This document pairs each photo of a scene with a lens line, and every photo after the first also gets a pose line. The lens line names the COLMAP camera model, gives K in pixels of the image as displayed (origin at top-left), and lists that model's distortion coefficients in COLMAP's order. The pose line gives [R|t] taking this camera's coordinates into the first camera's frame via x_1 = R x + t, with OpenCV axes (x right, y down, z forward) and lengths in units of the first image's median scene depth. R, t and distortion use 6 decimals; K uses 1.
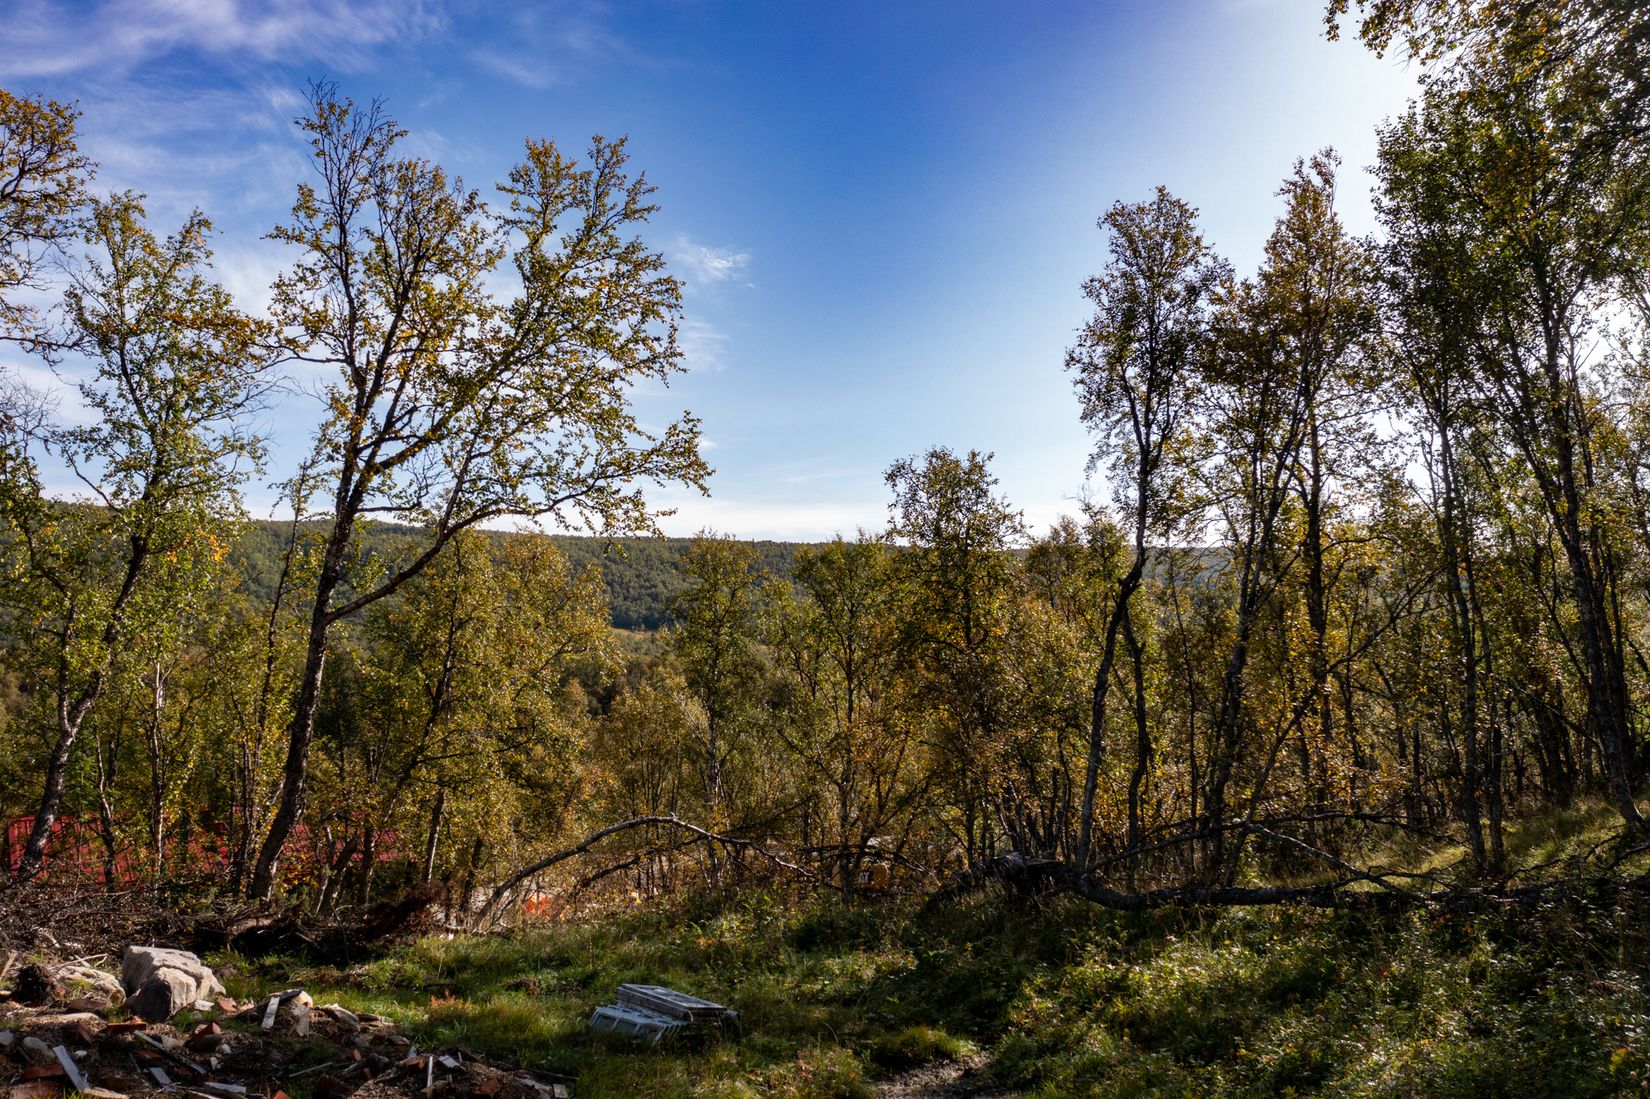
lens RADIAL K [[1282.6, 0, 816.0], [0, 1282.6, 559.6], [0, 0, 1]] dist [-0.029050, -0.012245]
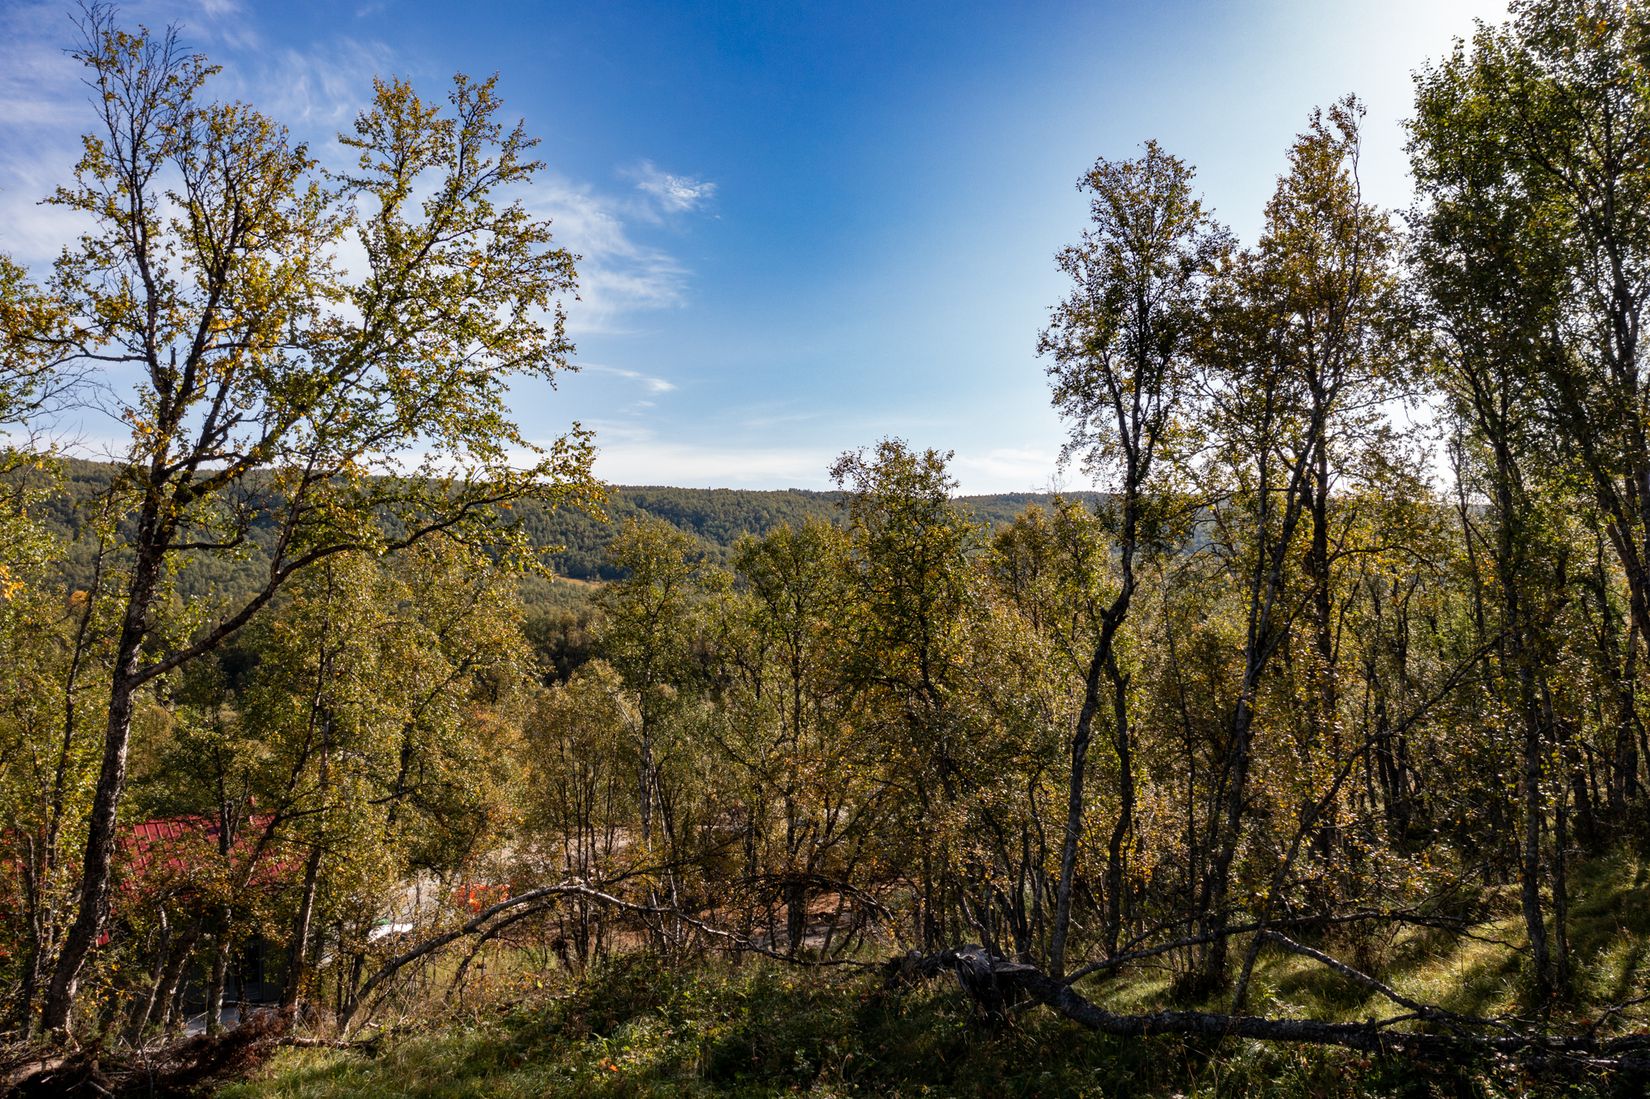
lens RADIAL K [[1299.3, 0, 825.5], [0, 1299.3, 558.1], [0, 0, 1]] dist [-0.020680, -0.011993]
pose [[0.999176, -0.006470, 0.040059, 0.021515], [0.004941, 0.999260, 0.038144, -0.057232], [-0.040276, -0.037914, 0.998469, 0.164504]]
